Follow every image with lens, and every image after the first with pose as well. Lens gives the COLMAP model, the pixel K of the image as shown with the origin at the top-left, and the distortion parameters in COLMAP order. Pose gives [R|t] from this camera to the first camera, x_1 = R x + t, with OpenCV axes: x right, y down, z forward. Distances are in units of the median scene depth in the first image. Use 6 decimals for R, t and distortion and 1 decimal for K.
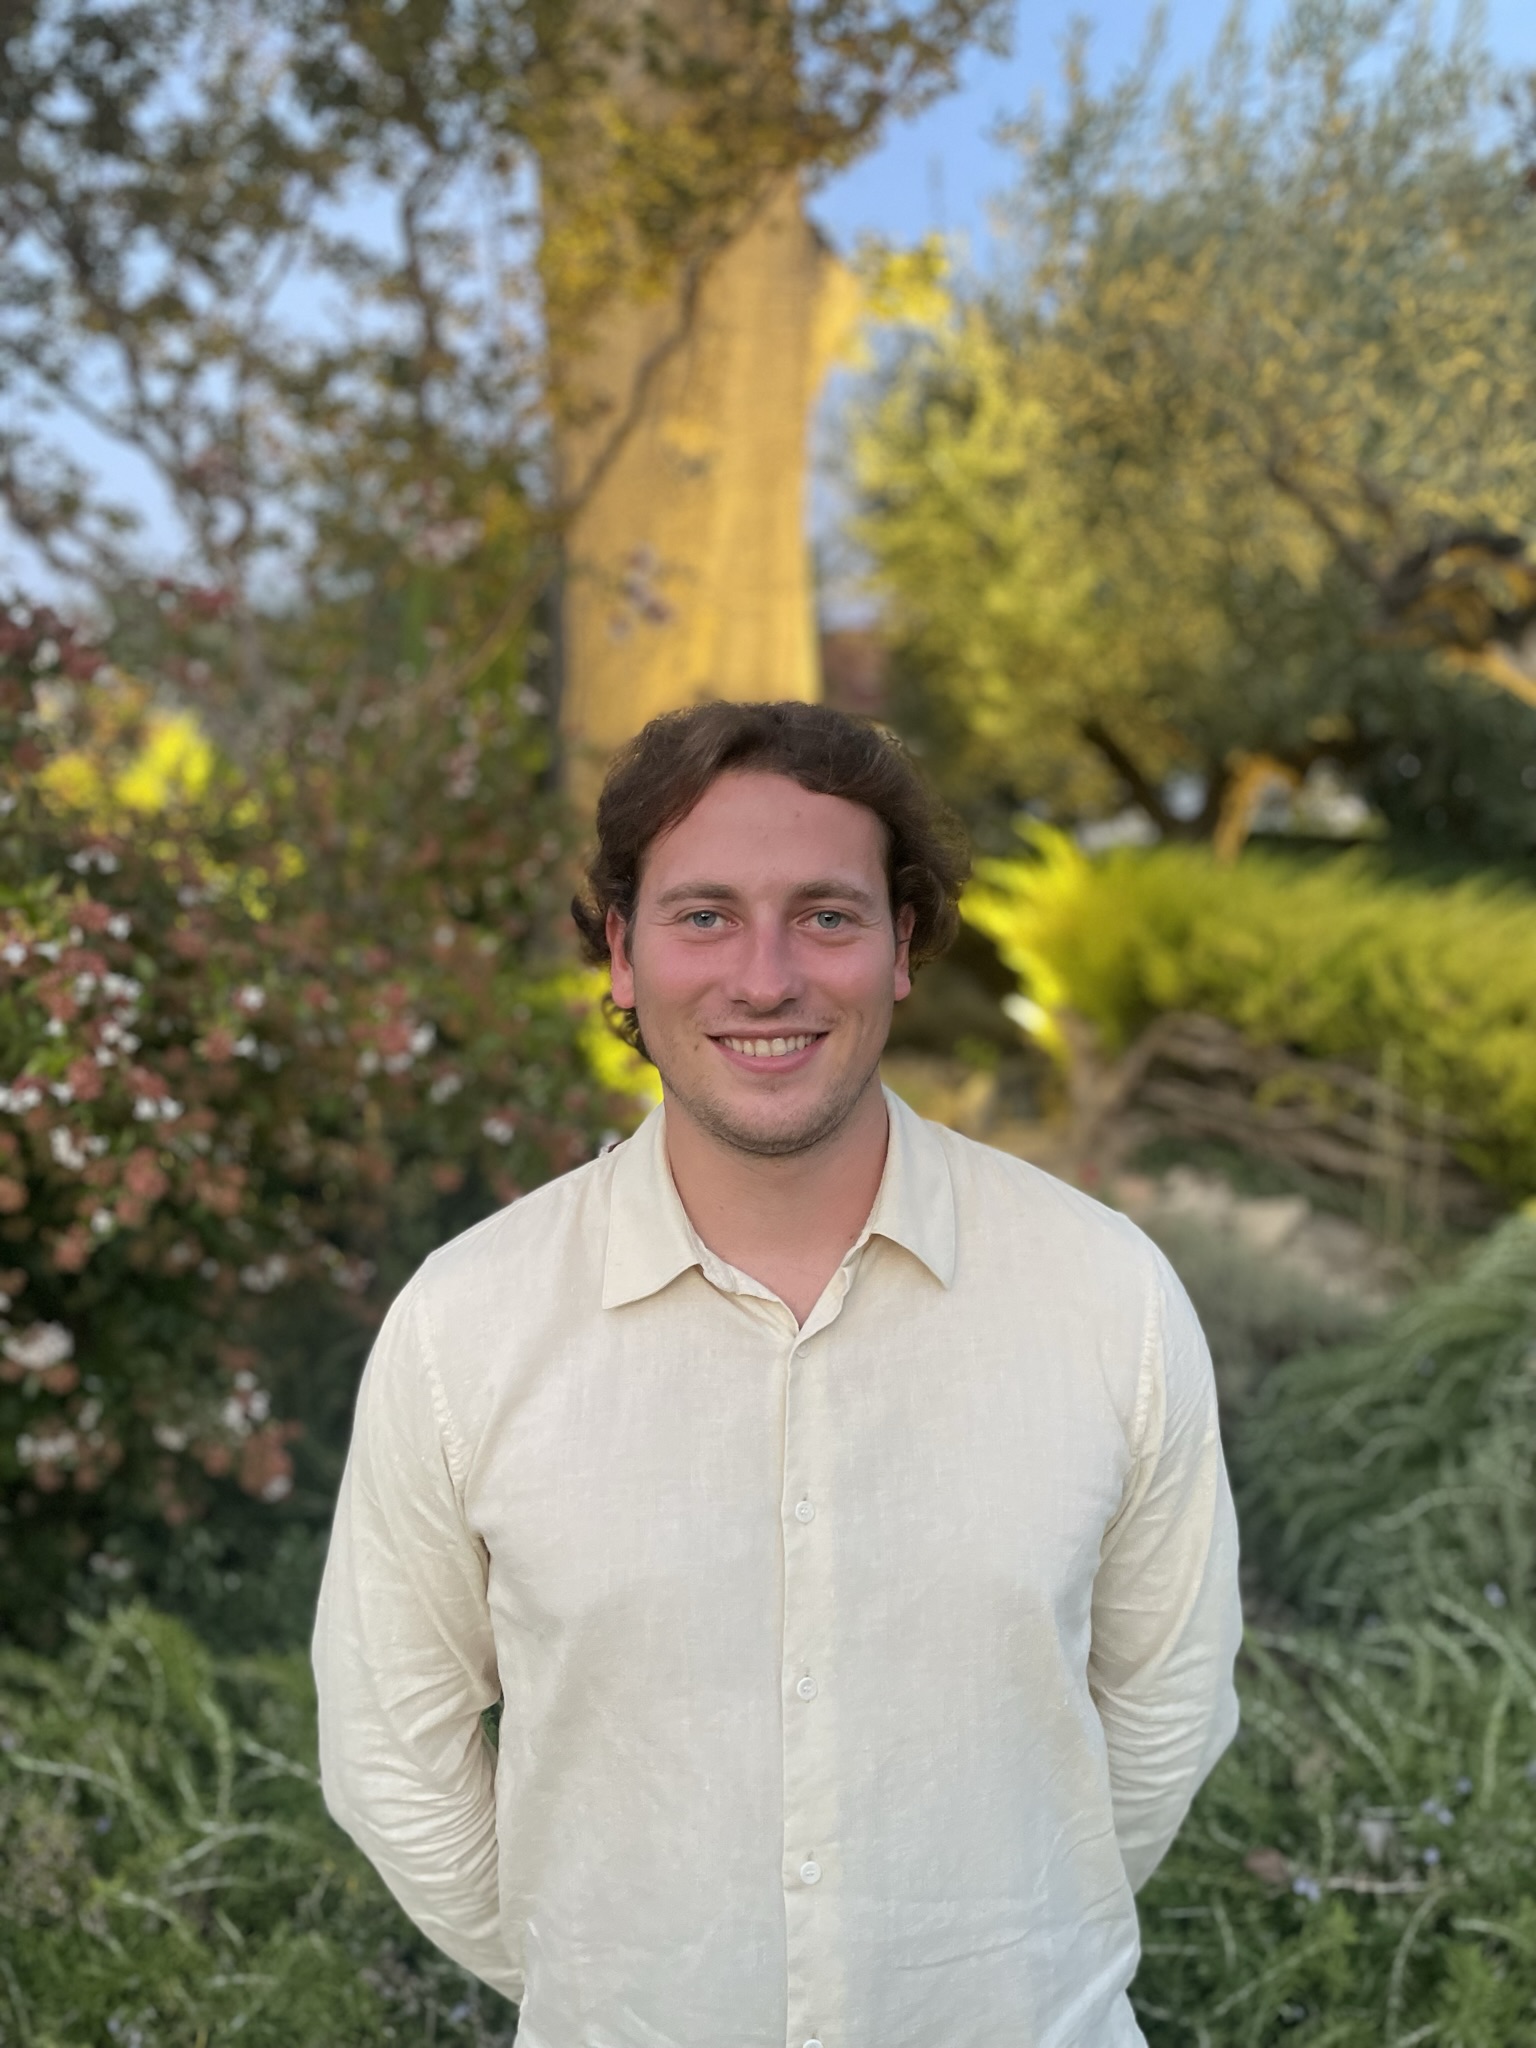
lens RADIAL K [[1538.3, 0, 768.0], [0, 1538.3, 1024.0], [0, 0, 1]] dist [0.087640, -0.120367]
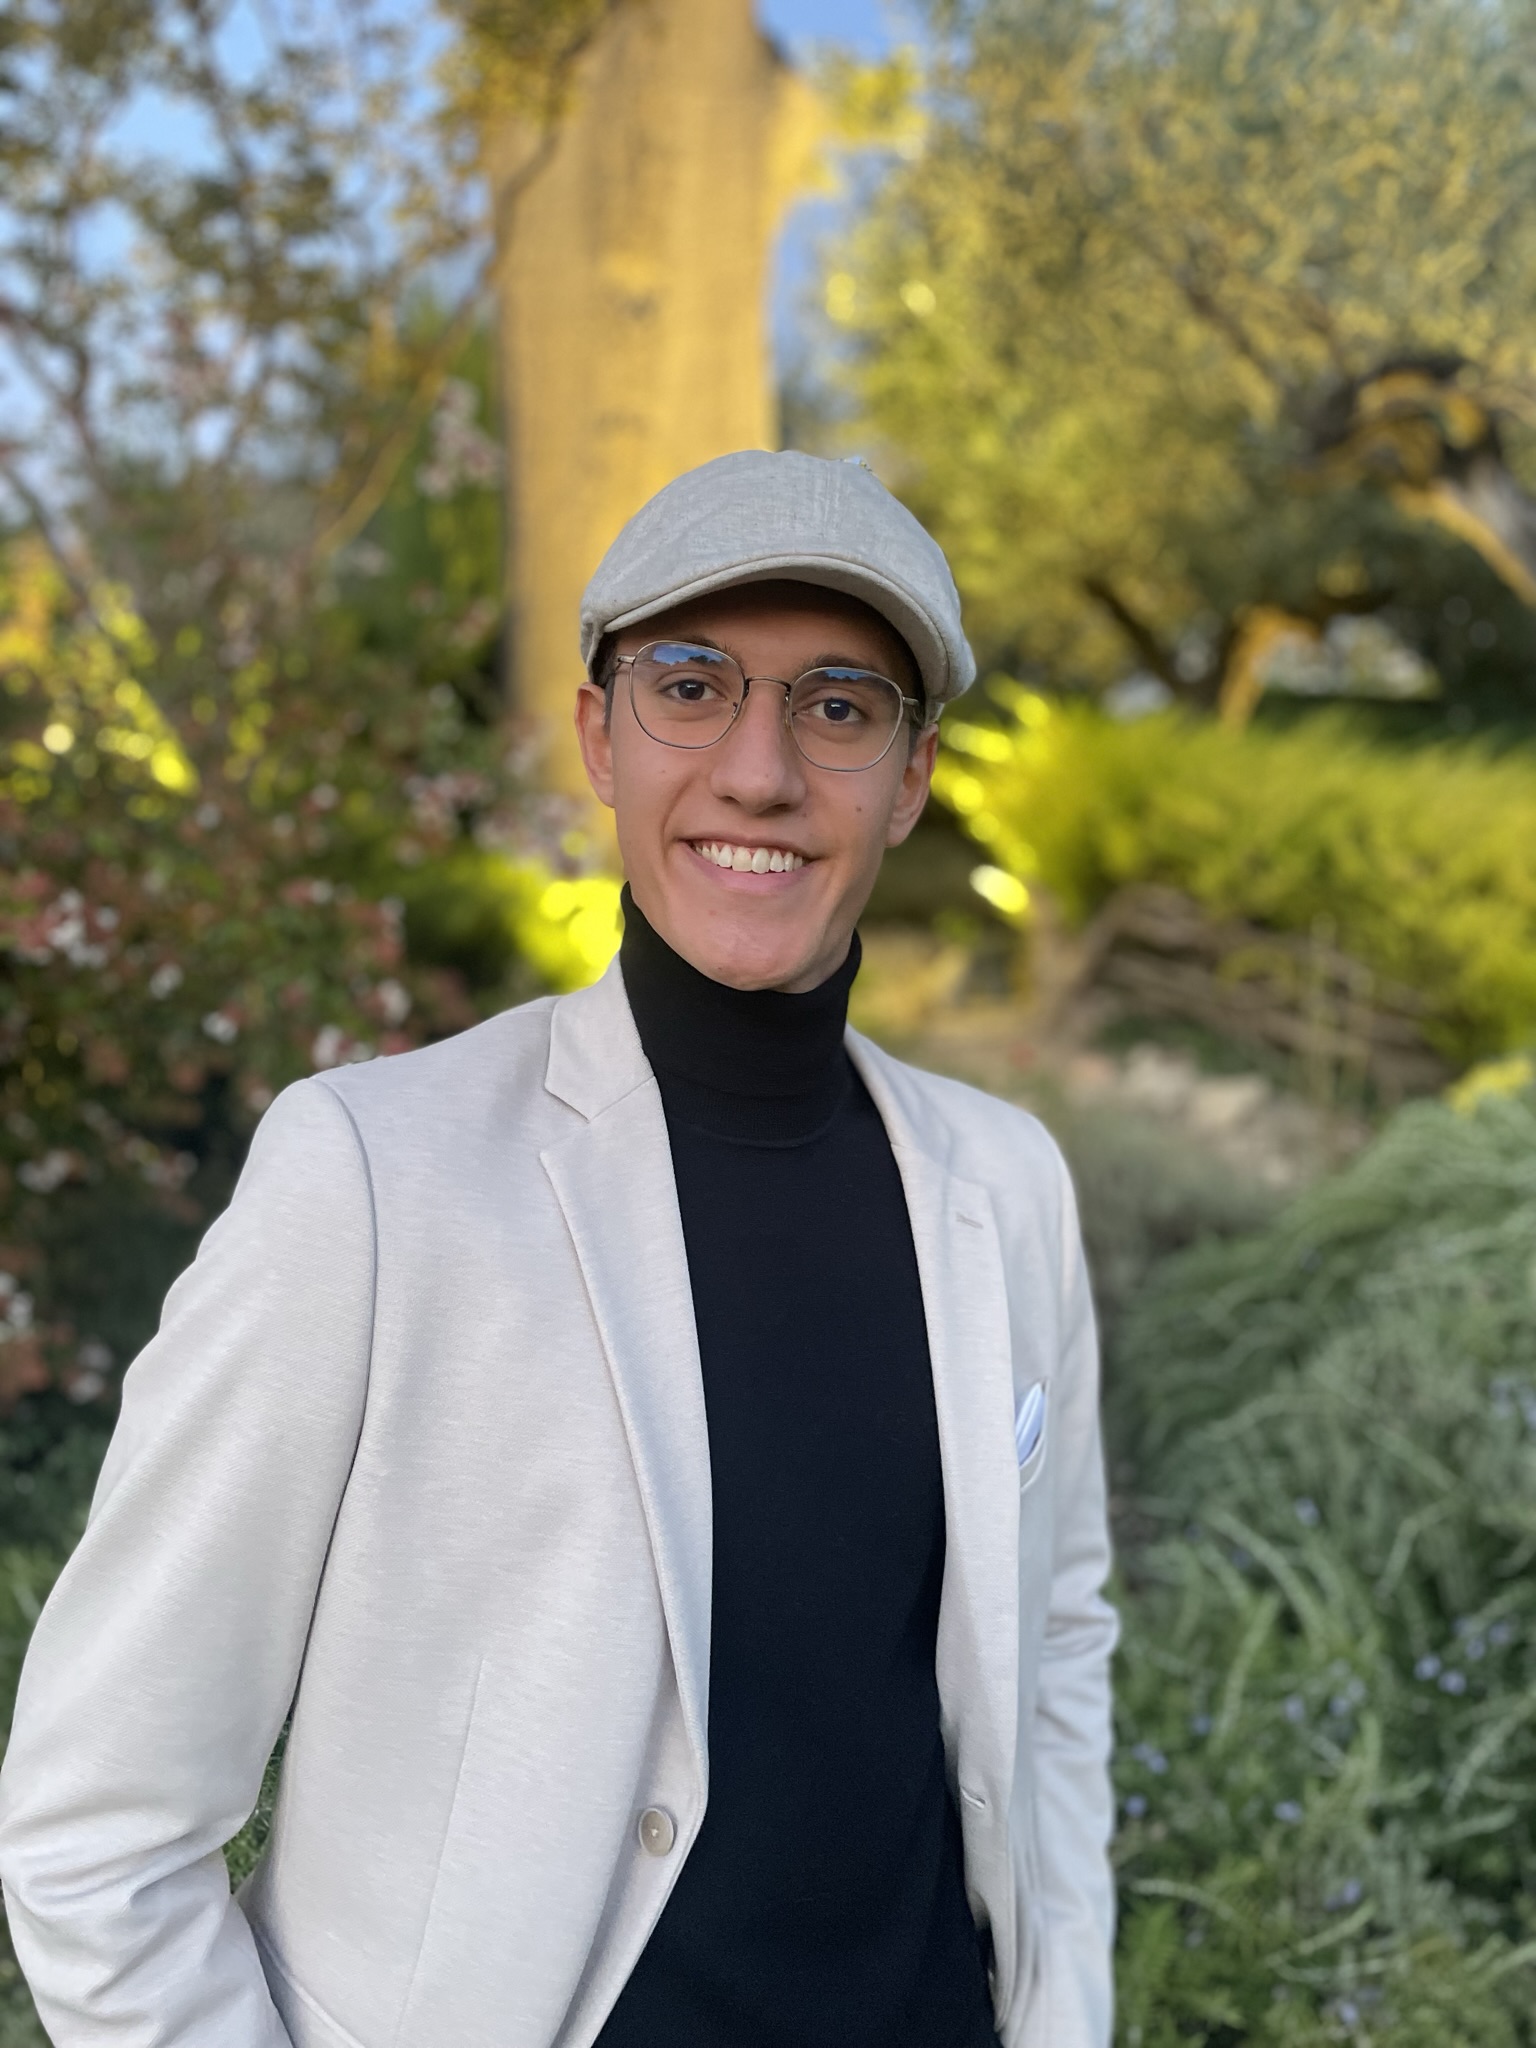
lens RADIAL K [[1539.9, 0, 764.3], [0, 1539.9, 1019.5], [0, 0, 1]] dist [0.085027, -0.119384]
pose [[0.999107, -0.004506, -0.042016, 0.114184], [0.007856, 0.996771, 0.079909, -0.005045], [0.041521, -0.080167, 0.995916, 0.046439]]
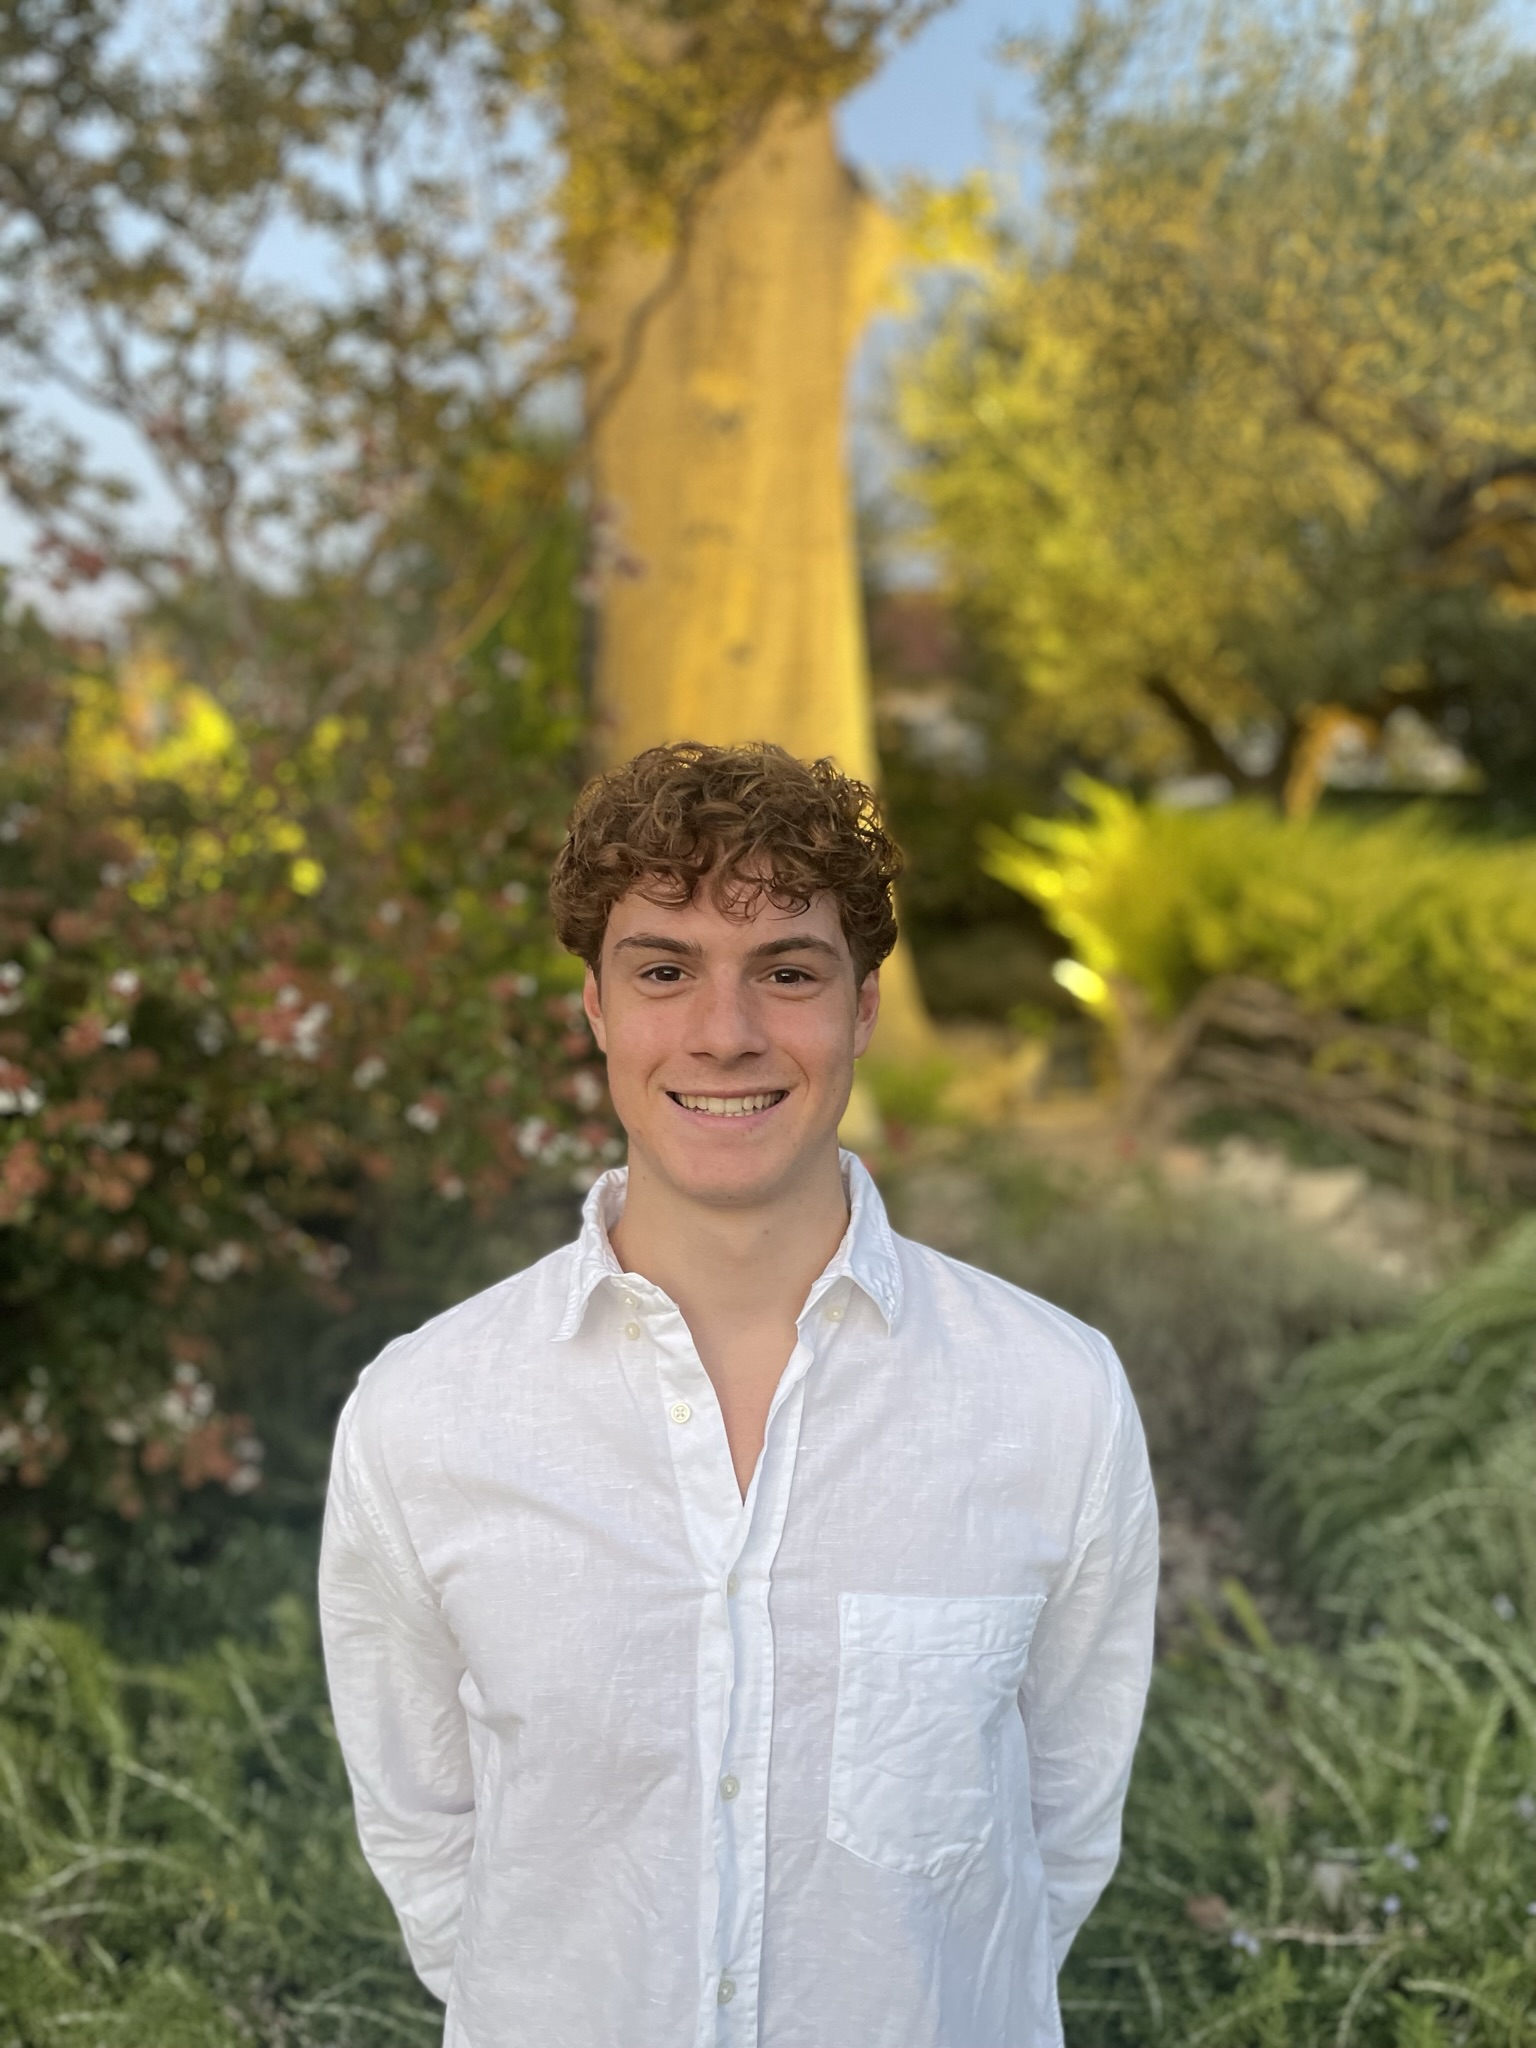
lens RADIAL K [[1539.8, 0, 775.1], [0, 1539.8, 1024.2], [0, 0, 1]] dist [0.087686, -0.124348]
pose [[0.998441, -0.010834, -0.054754, 0.055844], [0.012012, 0.999703, 0.021220, -0.003295], [0.054508, -0.021845, 0.998274, 0.036282]]
